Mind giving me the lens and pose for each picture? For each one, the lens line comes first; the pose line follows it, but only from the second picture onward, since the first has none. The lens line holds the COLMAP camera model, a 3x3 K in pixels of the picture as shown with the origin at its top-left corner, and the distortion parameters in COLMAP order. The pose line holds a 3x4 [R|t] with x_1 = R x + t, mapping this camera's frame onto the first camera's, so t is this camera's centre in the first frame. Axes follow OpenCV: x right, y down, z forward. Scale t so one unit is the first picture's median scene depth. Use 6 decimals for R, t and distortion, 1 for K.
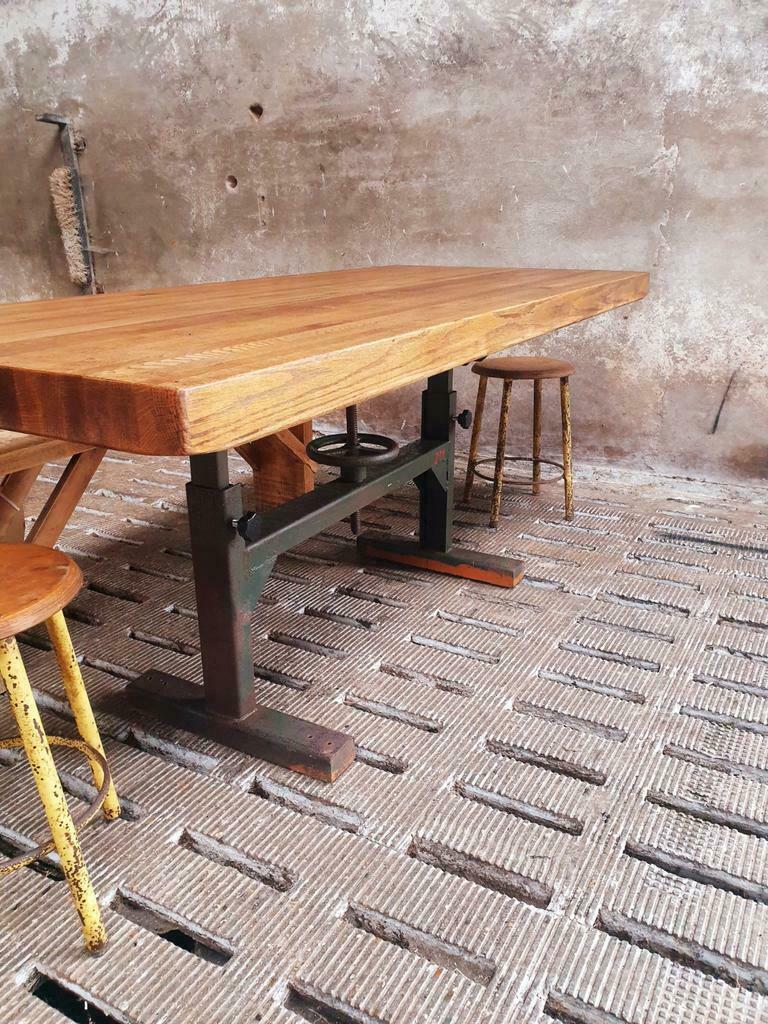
lens RADIAL K [[806.4, 0, 388.3], [0, 806.4, 504.2], [0, 0, 1]] dist [-0.011157, 0.047735]
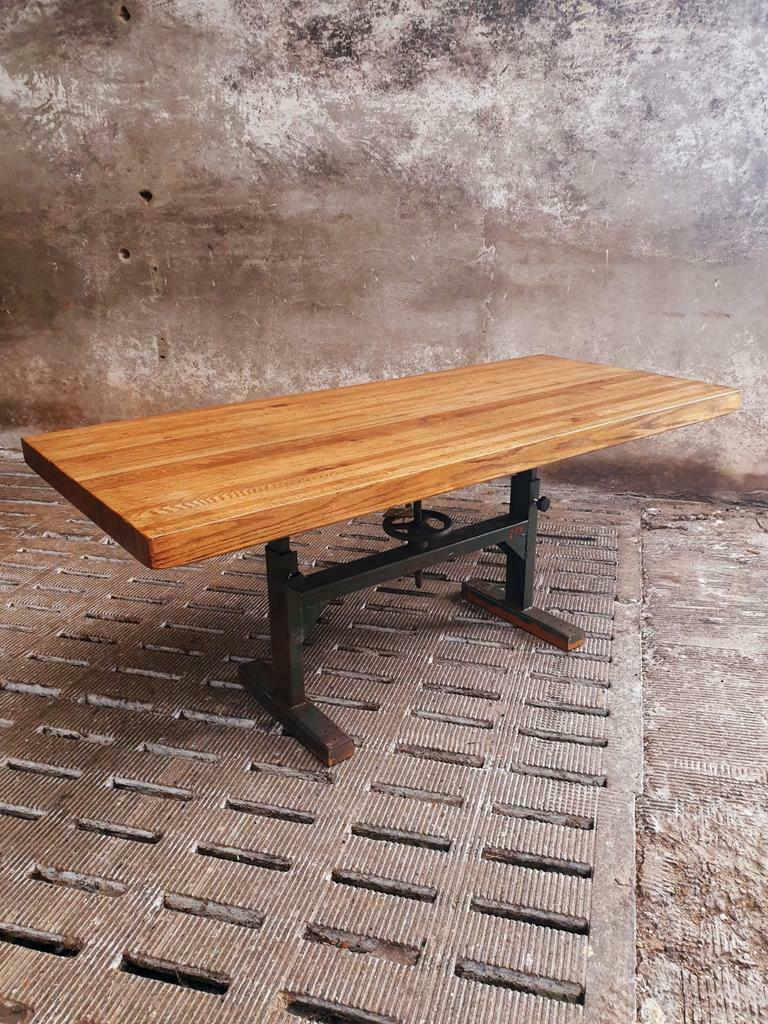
lens RADIAL K [[803.5, 0, 388.8], [0, 803.5, 516.8], [0, 0, 1]] dist [-0.006774, 0.043716]
pose [[0.971223, -0.083575, 0.223027, -0.138071], [0.076356, 0.996245, 0.040814, -0.051982], [-0.225600, -0.022610, 0.973958, -0.256935]]
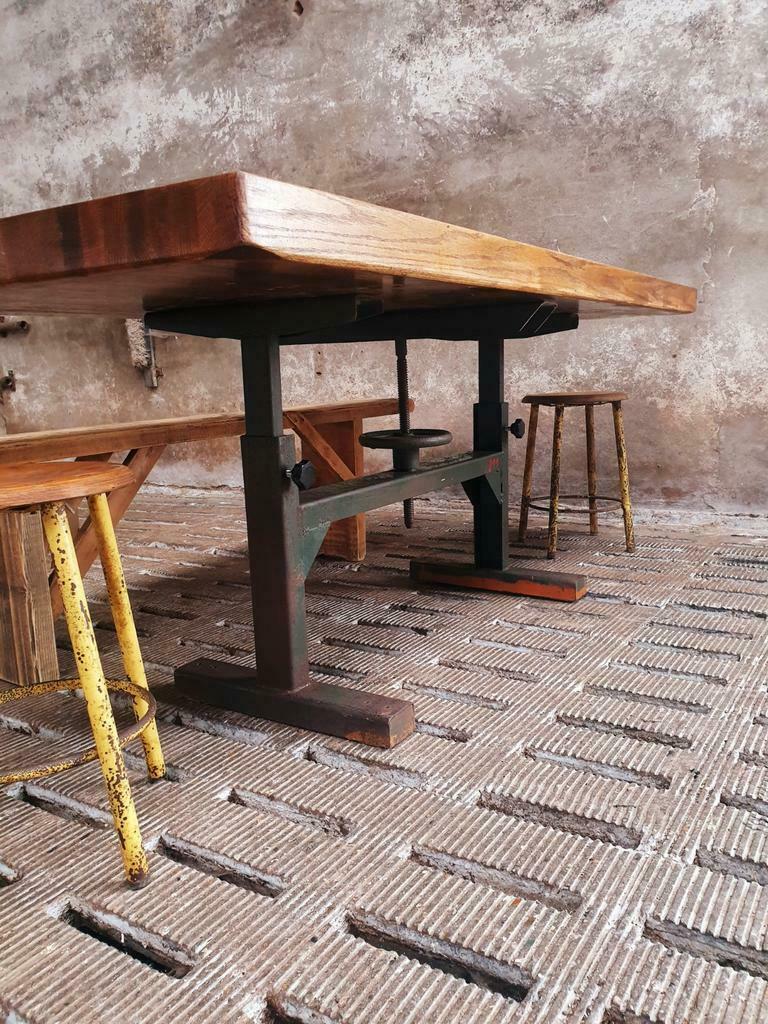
lens RADIAL K [[807.1, 0, 393.6], [0, 807.1, 508.4], [0, 0, 1]] dist [-0.023718, 0.067908]
pose [[0.998379, -0.022017, -0.052485, -0.005863], [0.013475, 0.987368, -0.157869, 0.106480], [0.055298, 0.156906, 0.986064, 0.021646]]
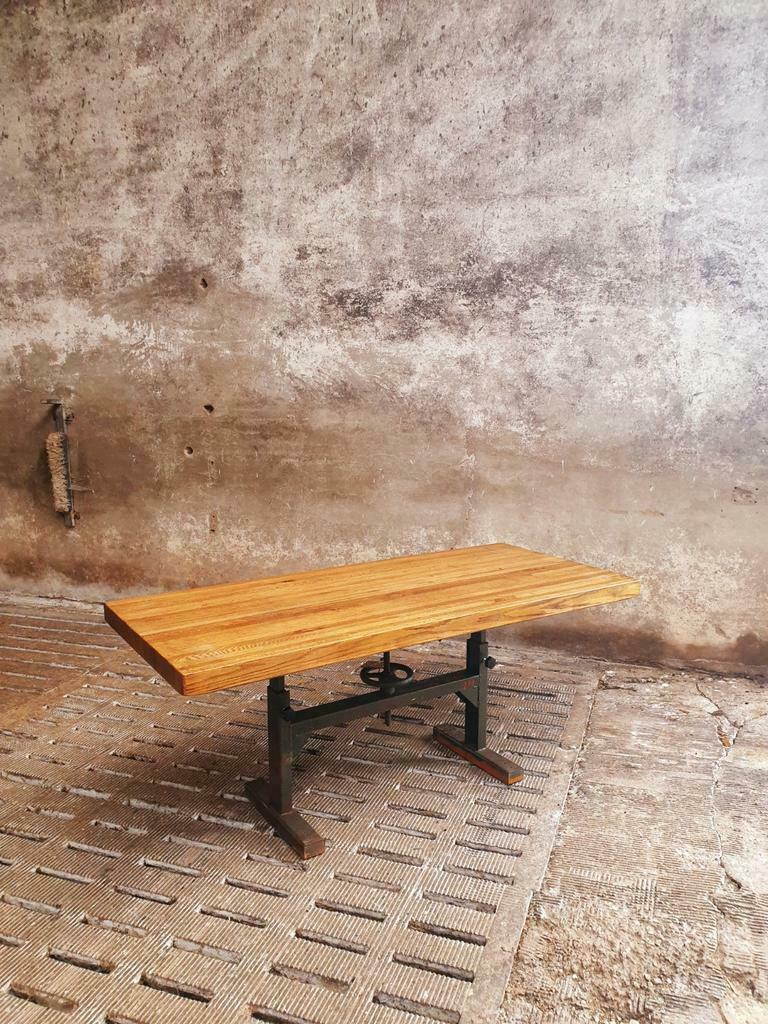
lens RADIAL K [[805.7, 0, 378.7], [0, 805.7, 511.9], [0, 0, 1]] dist [-0.001815, 0.034324]
pose [[0.986582, -0.015388, 0.162541, -0.111426], [0.041488, 0.986498, -0.158431, -0.053923], [-0.157908, 0.163048, 0.973899, -0.548169]]
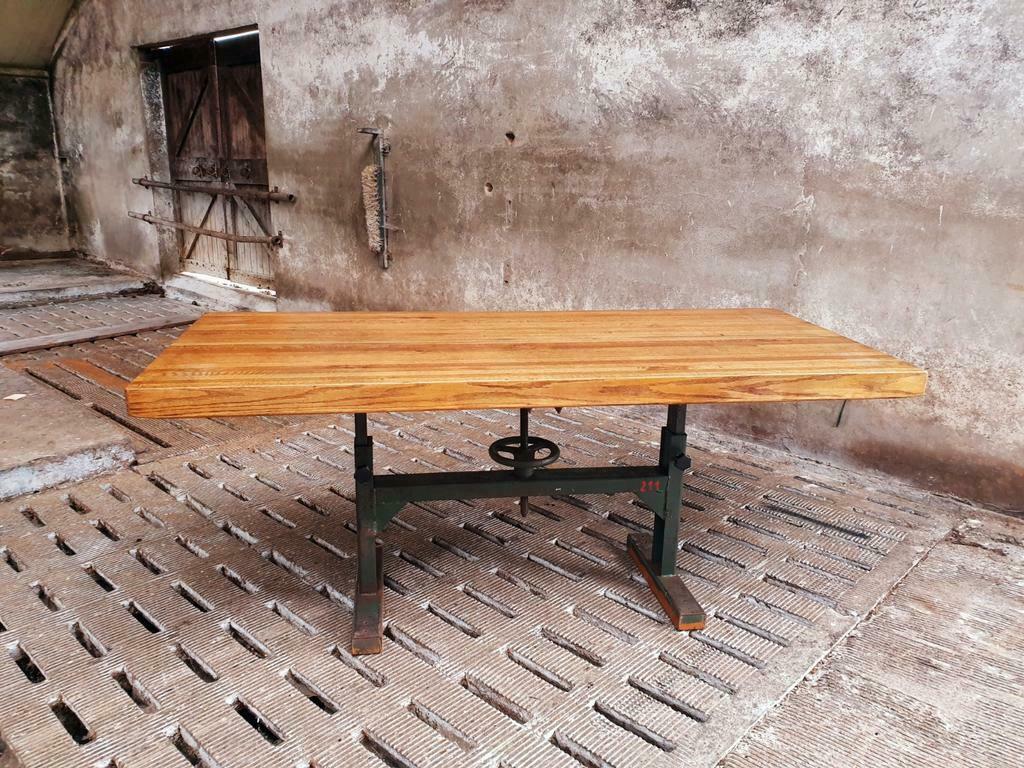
lens RADIAL K [[800.5, 0, 510.6], [0, 800.5, 374.6], [0, 0, 1]] dist [0.001060, 0.015753]
pose [[0.969819, 0.096369, -0.223973, 0.185574], [-0.111104, 0.992334, -0.054116, -0.044587], [0.217041, 0.077367, 0.973092, -0.254827]]
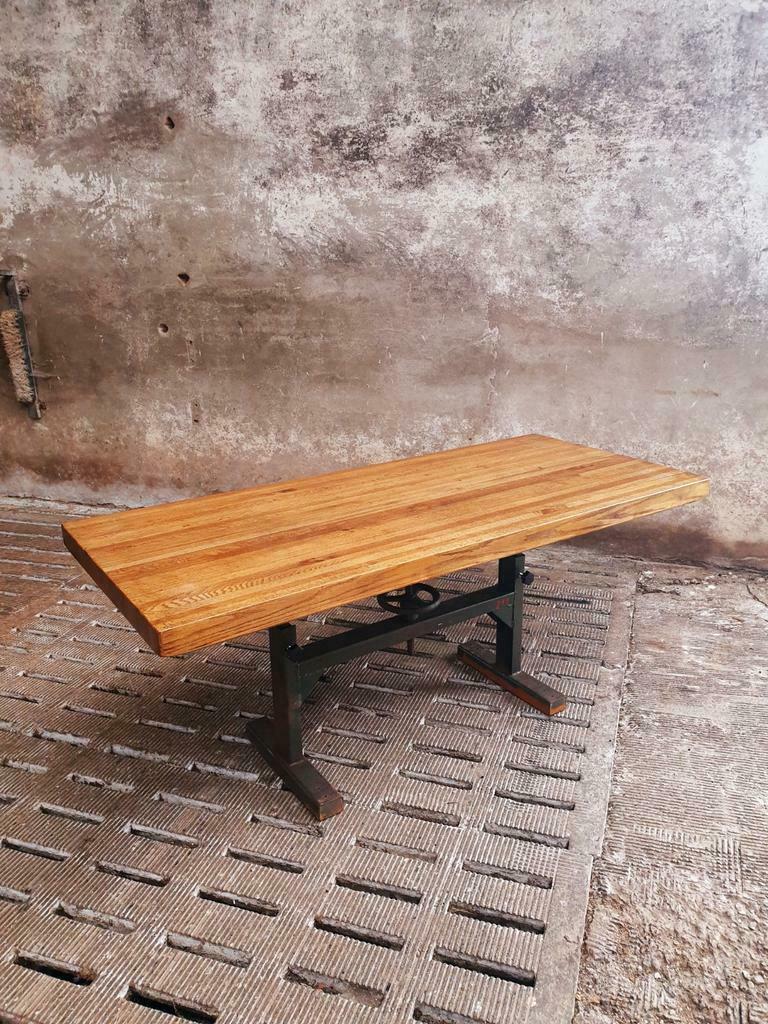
lens RADIAL K [[804.6, 0, 383.9], [0, 804.6, 504.4], [0, 0, 1]] dist [-0.005906, 0.040874]
pose [[0.983047, -0.059814, 0.173323, -0.107448], [0.062921, 0.997941, -0.012478, -0.103860], [-0.172219, 0.023172, 0.984786, -0.357757]]
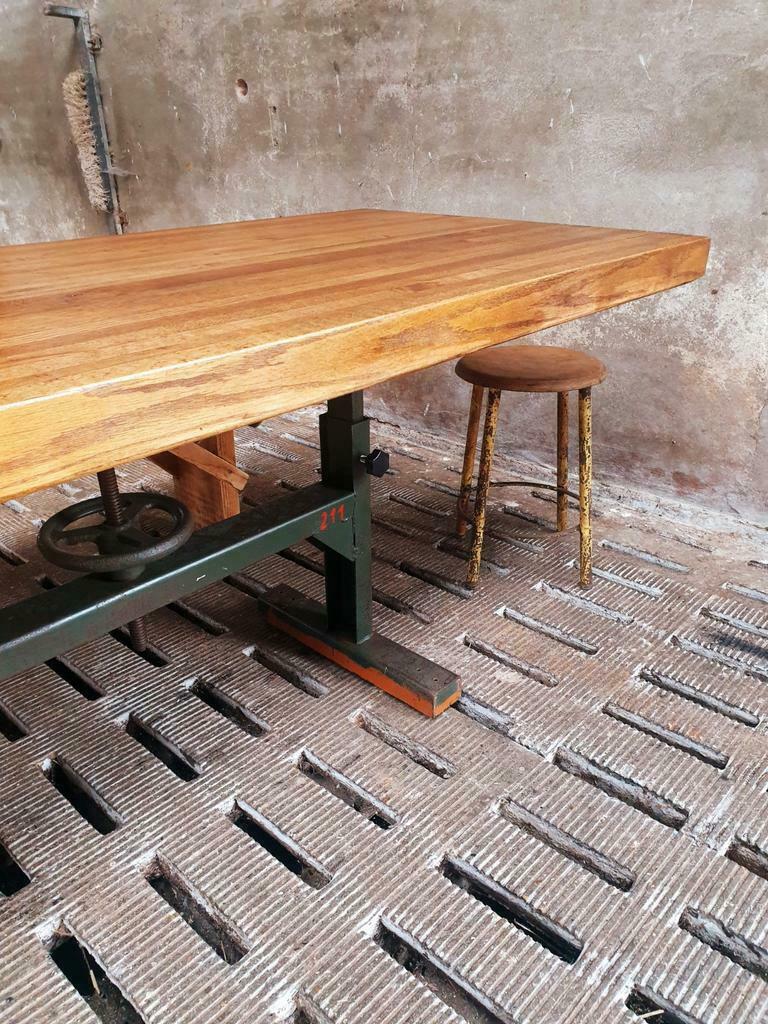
lens RADIAL K [[806.4, 0, 388.3], [0, 806.4, 504.2], [0, 0, 1]] dist [-0.011157, 0.047735]
pose [[0.974202, 0.091269, -0.206398, 0.178764], [-0.069598, 0.991499, 0.109937, -0.107470], [0.214677, -0.092735, 0.972272, 0.261661]]
